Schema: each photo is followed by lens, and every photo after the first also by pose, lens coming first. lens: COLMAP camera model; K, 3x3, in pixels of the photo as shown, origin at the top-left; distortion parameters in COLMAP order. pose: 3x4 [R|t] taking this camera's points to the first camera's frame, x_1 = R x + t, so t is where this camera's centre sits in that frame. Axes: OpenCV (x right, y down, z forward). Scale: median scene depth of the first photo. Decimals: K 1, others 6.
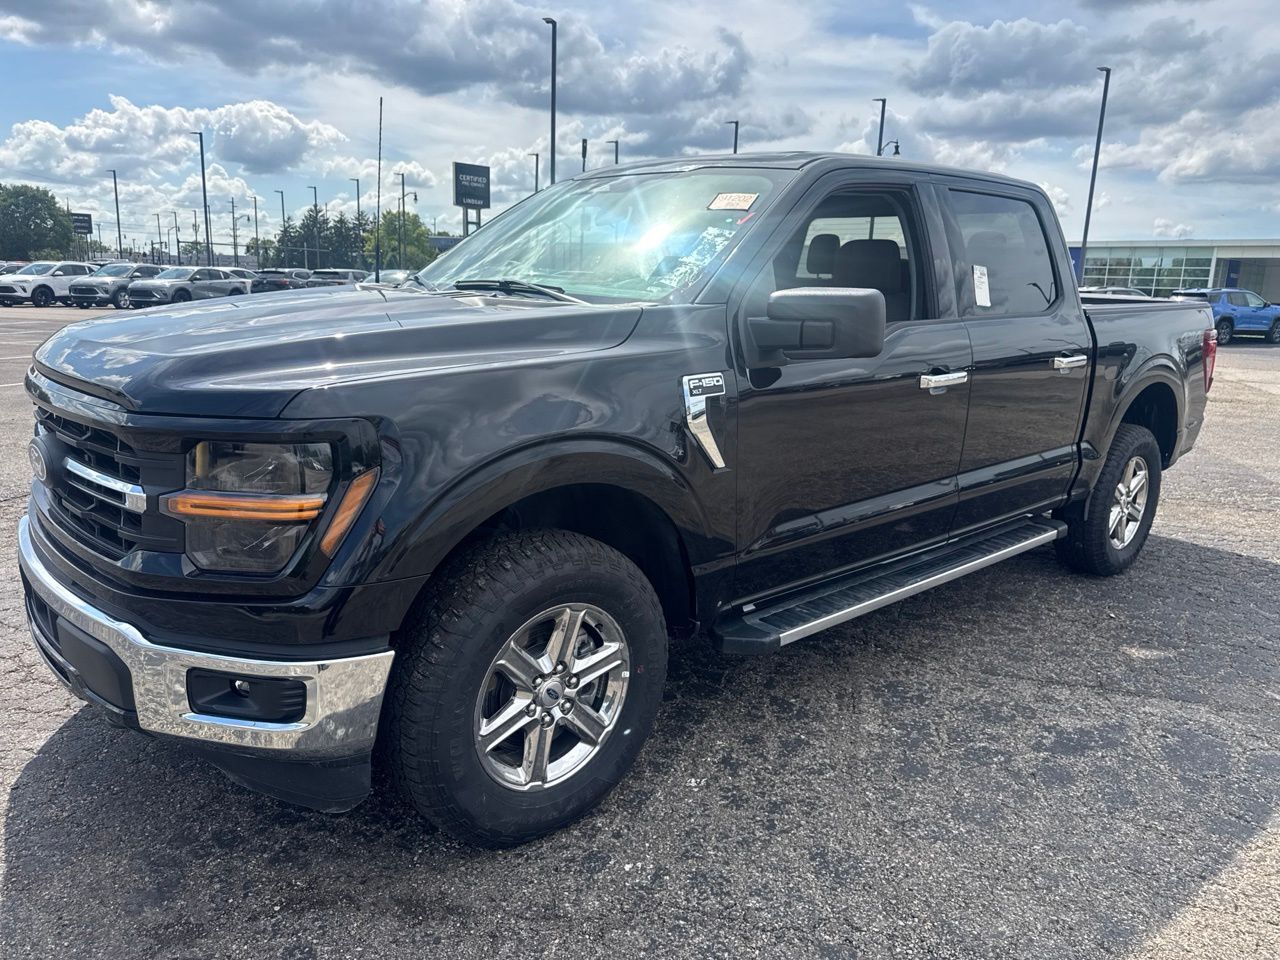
lens RADIAL K [[922.0, 0, 640.0], [0, 922.0, 480.0], [0, 0, 1]] dist [0.020097, -0.010816]
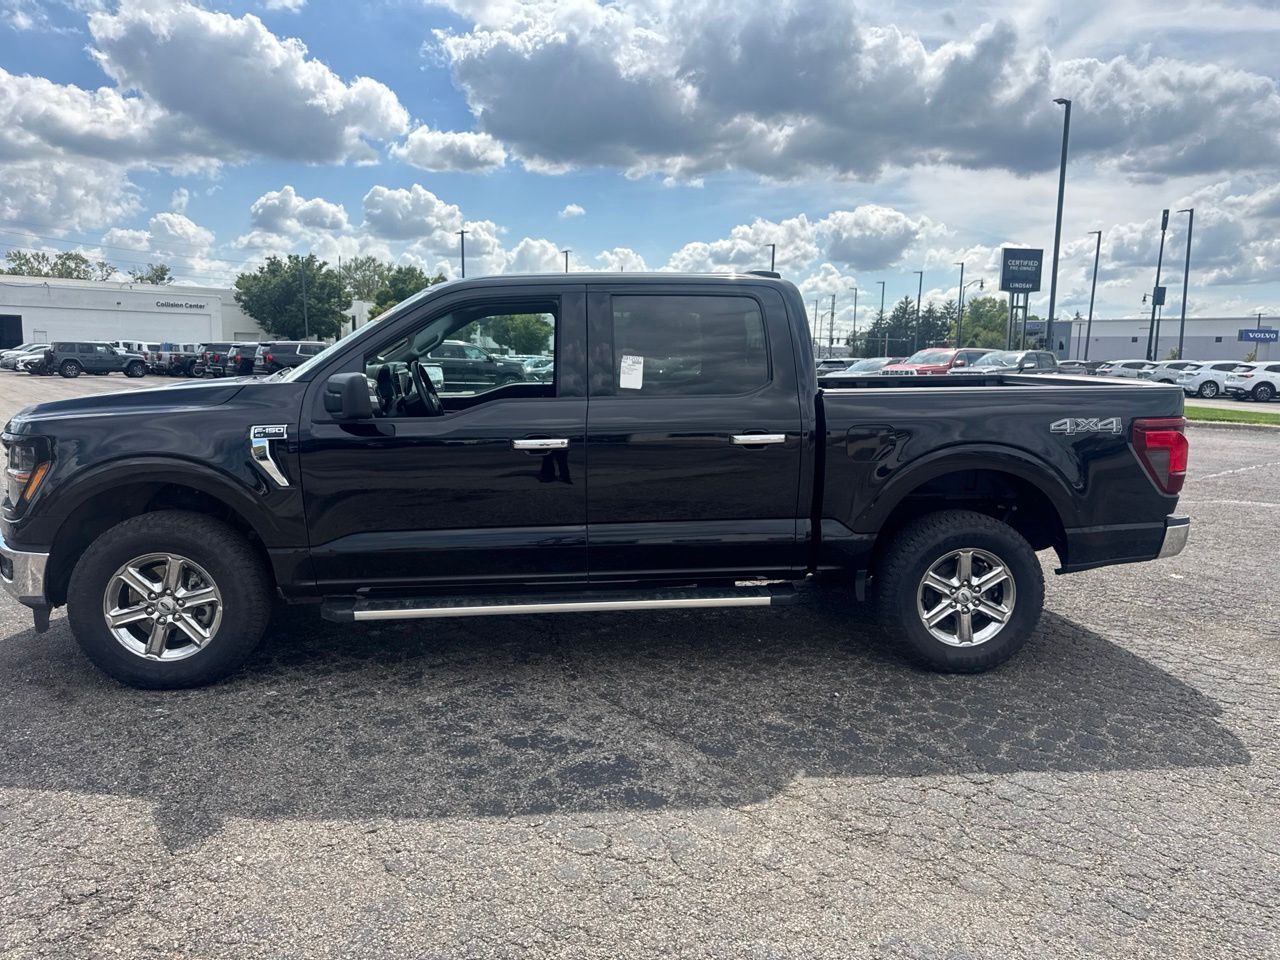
lens RADIAL K [[922.0, 0, 640.0], [0, 922.0, 480.0], [0, 0, 1]] dist [0.020097, -0.010816]
pose [[0.809530, 0.059896, -0.584015, 1.140510], [-0.113088, 0.992061, -0.055011, -0.004502], [0.576084, 0.110578, 0.809877, 0.062305]]
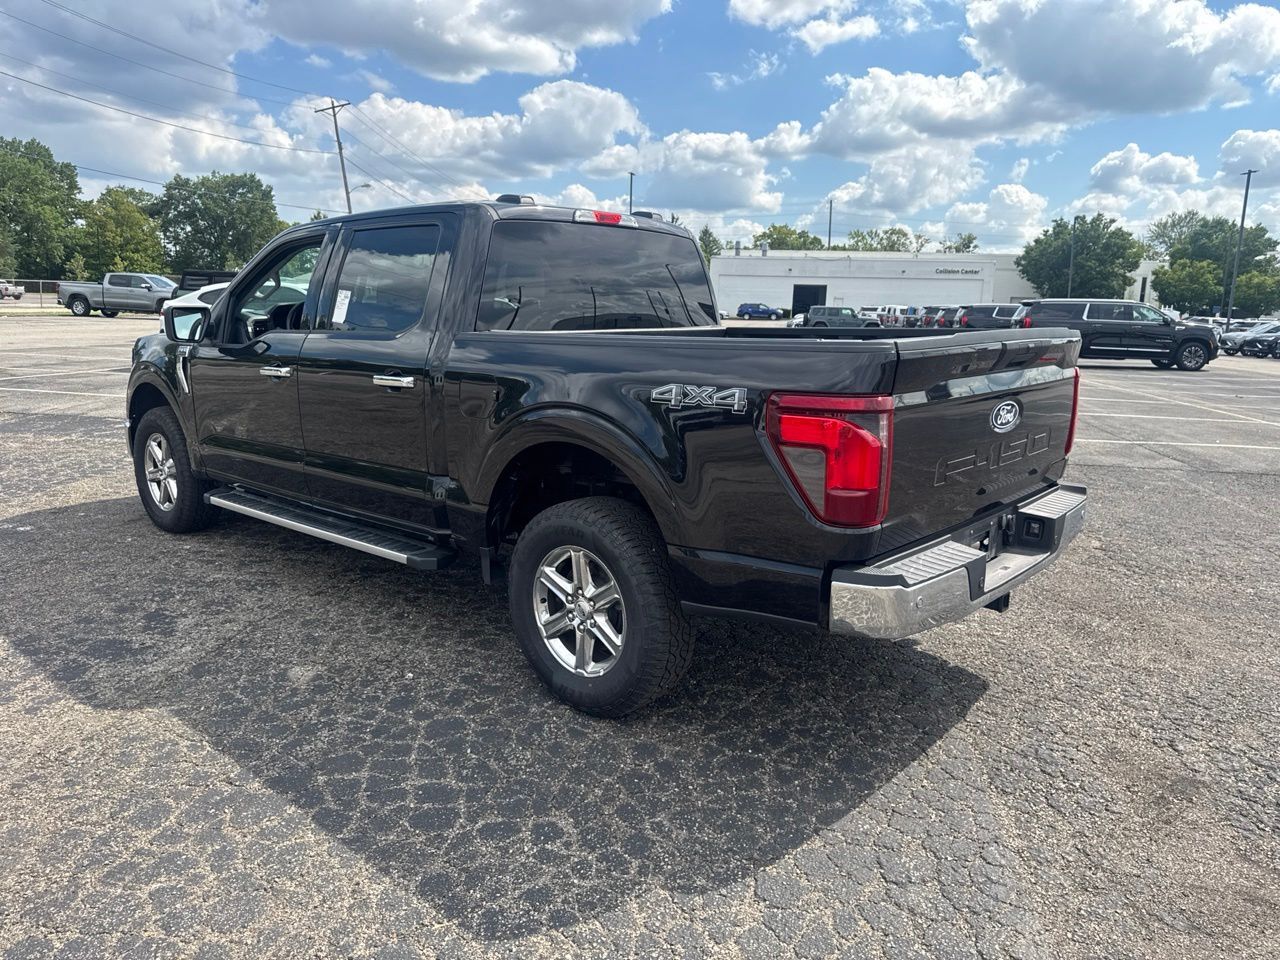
lens RADIAL K [[915.3, 0, 647.6], [0, 915.3, 479.2], [0, 0, 1]] dist [0.012595, -0.016168]
pose [[0.114144, 0.157576, -0.980888, 1.712910], [-0.227849, 0.965175, 0.128538, -0.247093], [0.966983, 0.208823, 0.146073, 1.330919]]
